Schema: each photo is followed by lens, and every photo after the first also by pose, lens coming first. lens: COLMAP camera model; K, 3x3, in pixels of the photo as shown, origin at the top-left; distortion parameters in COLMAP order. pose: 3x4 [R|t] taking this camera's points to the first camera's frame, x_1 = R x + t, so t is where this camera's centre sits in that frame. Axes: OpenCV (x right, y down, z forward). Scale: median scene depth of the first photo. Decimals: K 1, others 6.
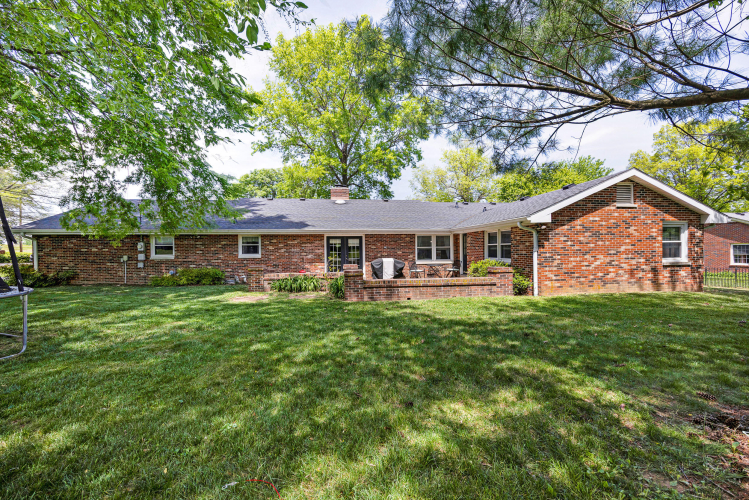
lens RADIAL K [[285.8, 0, 374.2], [0, 285.8, 246.4], [0, 0, 1]] dist [-0.003816, -0.000108]
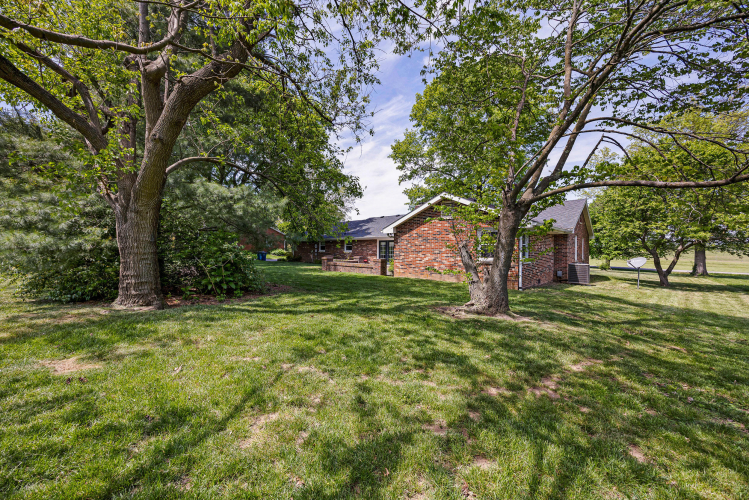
lens RADIAL K [[285.8, 0, 375.0], [0, 285.8, 248.4], [0, 0, 1]] dist [-0.003816, -0.000108]
pose [[0.640804, 0.010934, -0.767626, 1.558518], [-0.006845, 0.999940, 0.008529, -0.005928], [0.767674, -0.000211, 0.640841, -0.125155]]
